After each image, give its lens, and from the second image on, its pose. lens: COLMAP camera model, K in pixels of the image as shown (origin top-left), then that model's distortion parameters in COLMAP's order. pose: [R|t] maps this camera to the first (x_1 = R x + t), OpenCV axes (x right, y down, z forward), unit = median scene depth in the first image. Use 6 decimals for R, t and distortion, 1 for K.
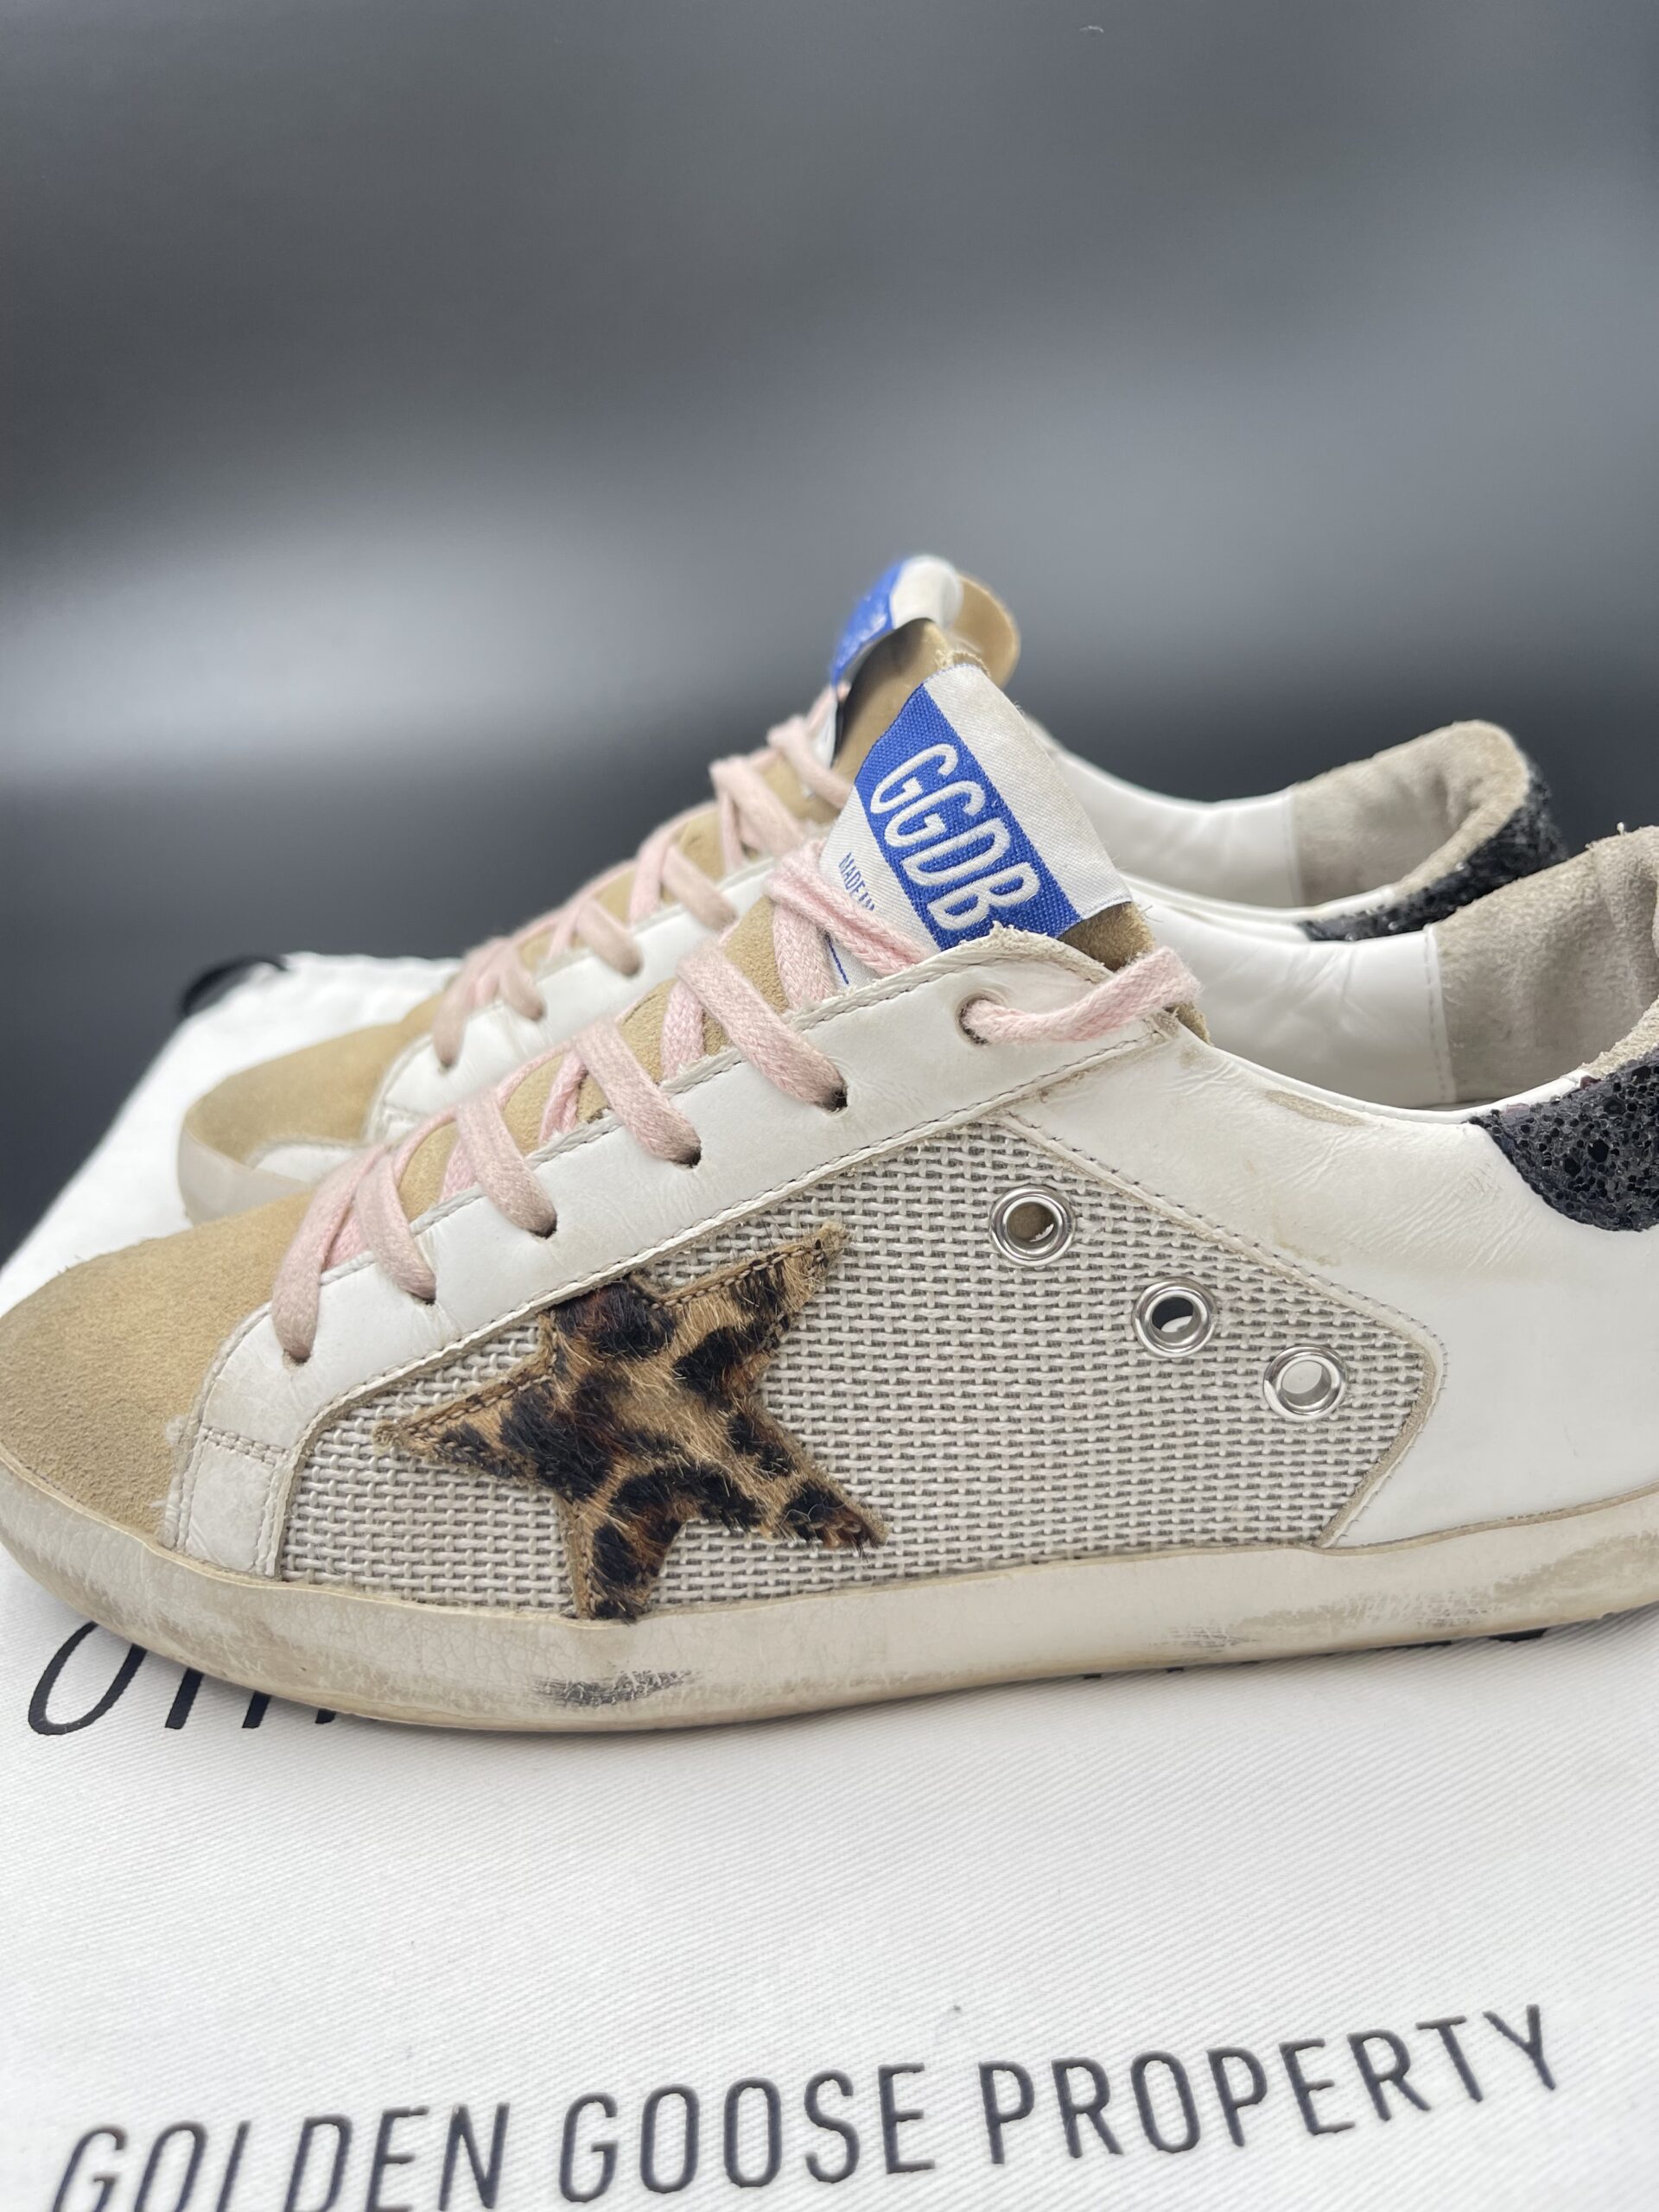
lens RADIAL K [[1751.1, 0, 834.0], [0, 1751.1, 1078.8], [0, 0, 1]] dist [0.069065, -0.217234]
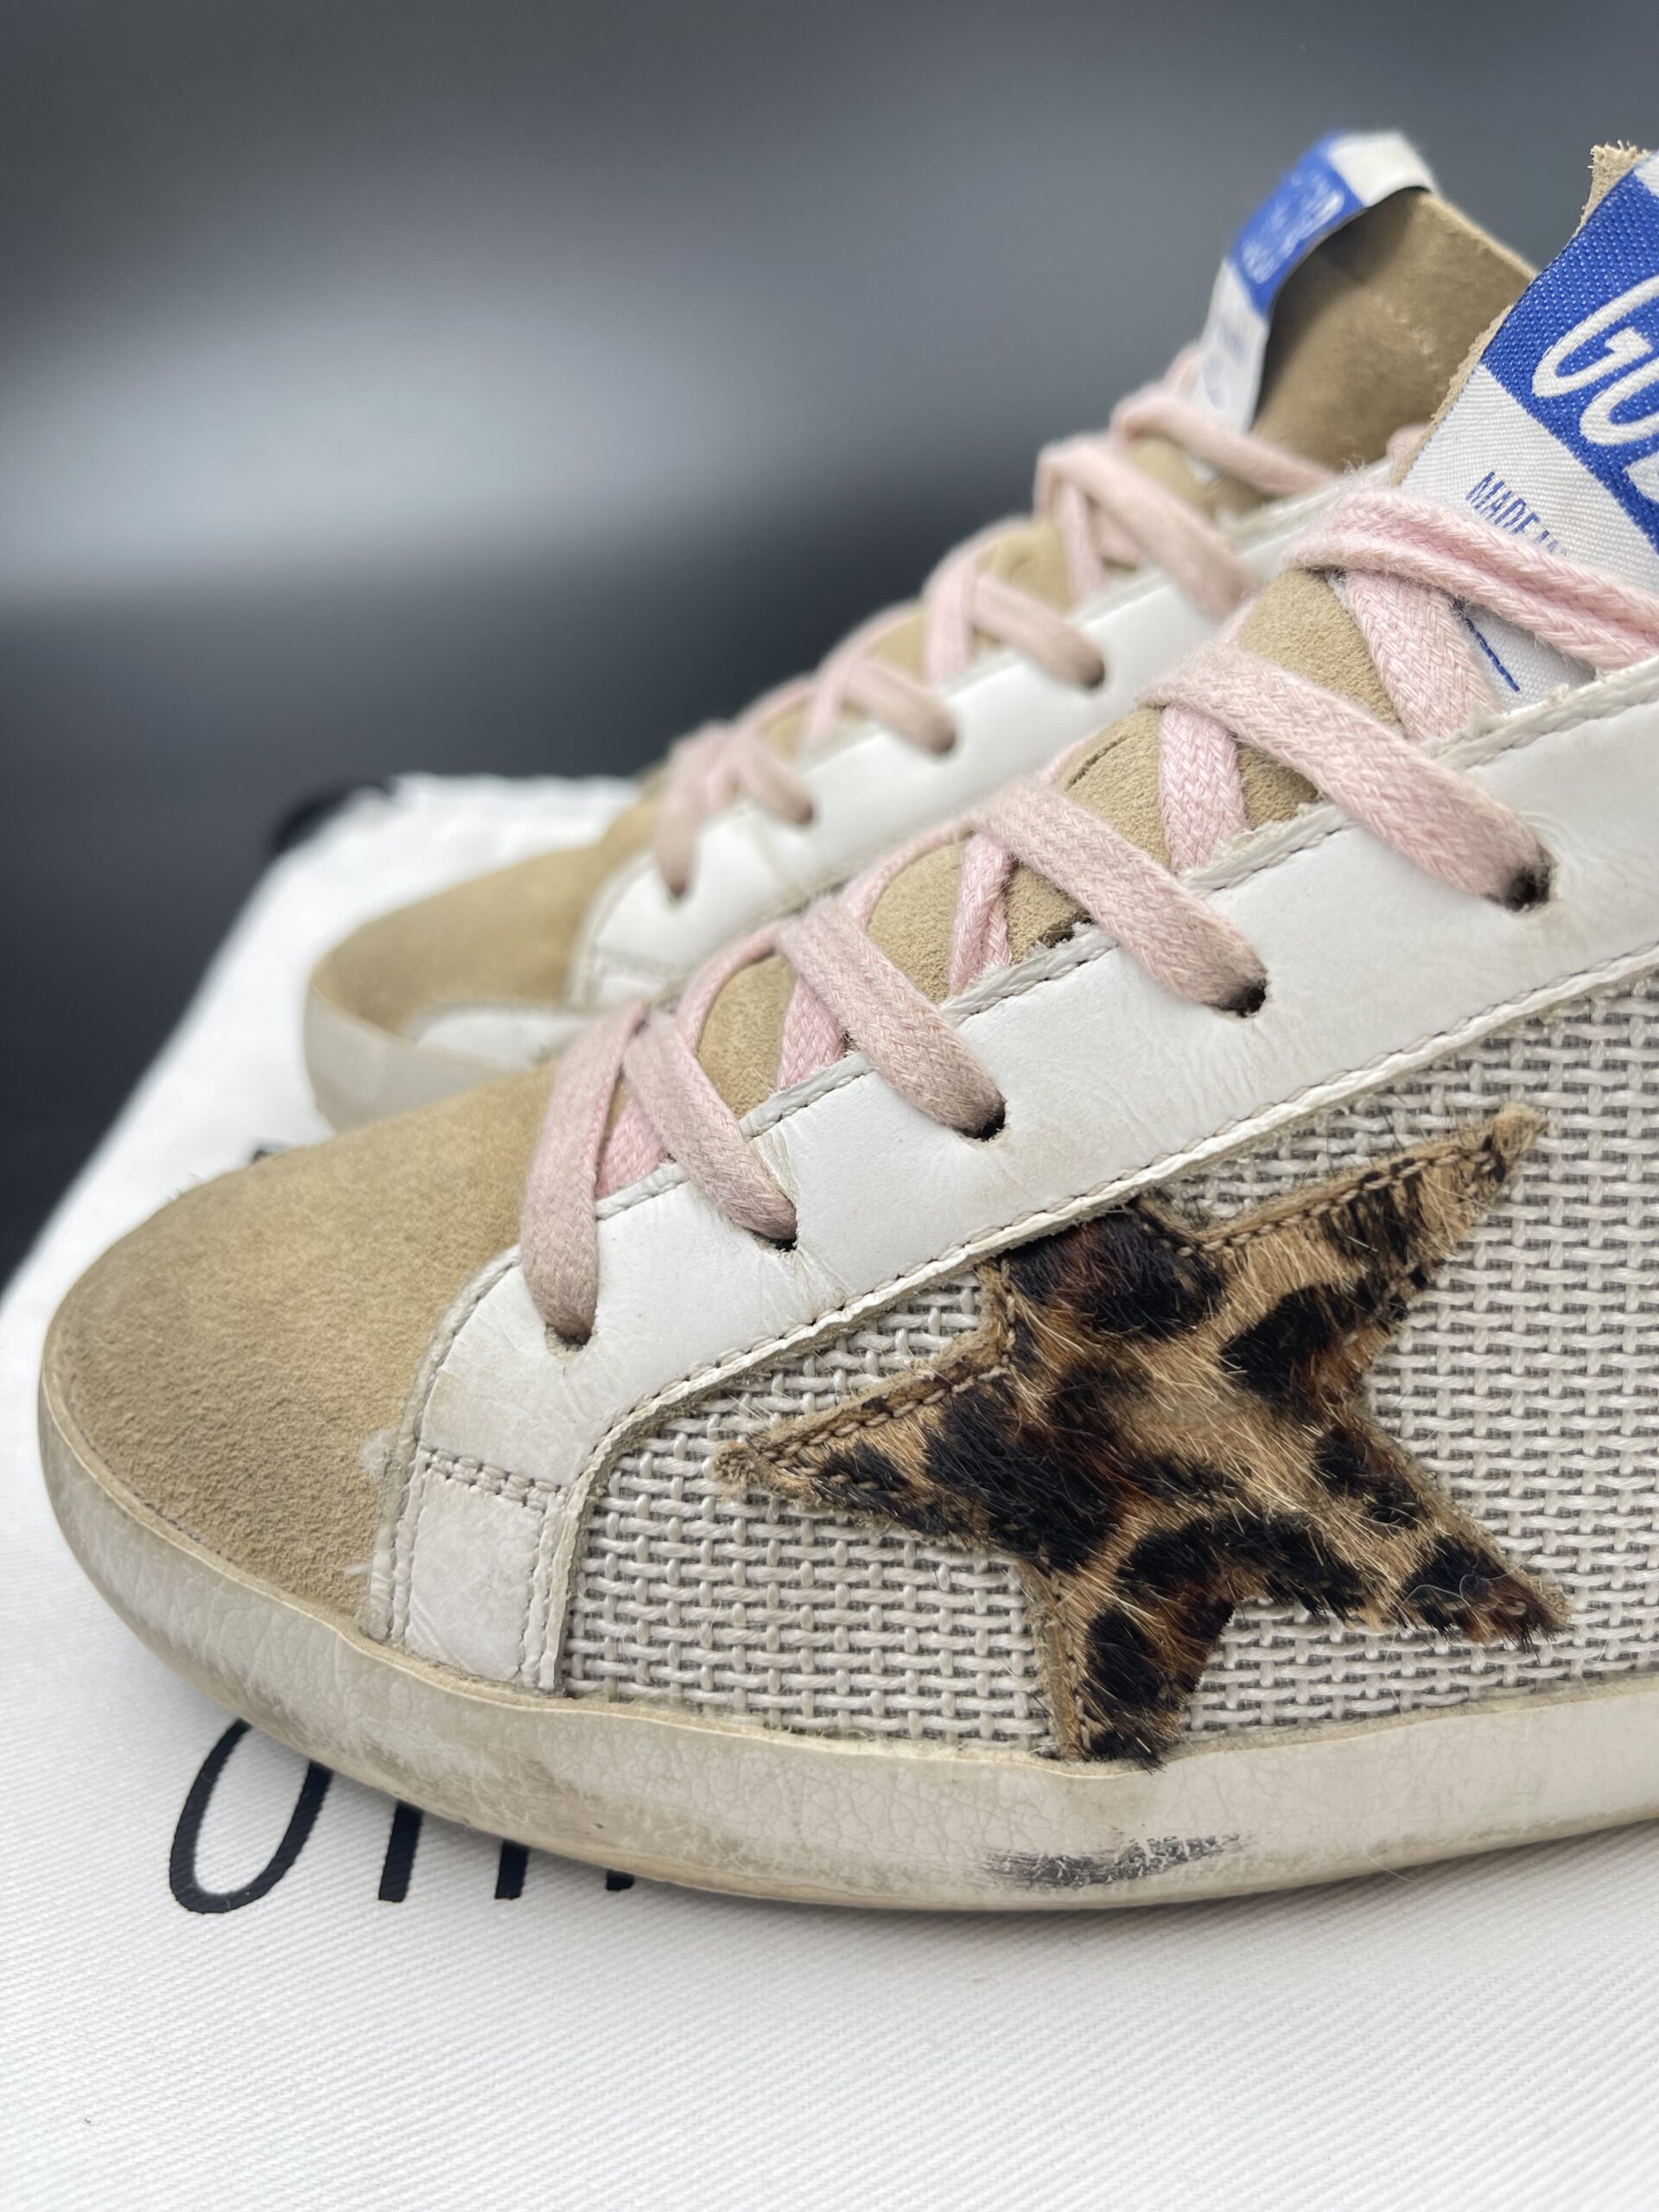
lens RADIAL K [[1751.1, 0, 834.0], [0, 1751.1, 1078.8], [0, 0, 1]] dist [0.069065, -0.217234]
pose [[0.999546, -0.021655, -0.020956, -0.203690], [0.023100, 0.997184, 0.071348, 0.025831], [0.019352, -0.071799, 0.997231, 0.402207]]
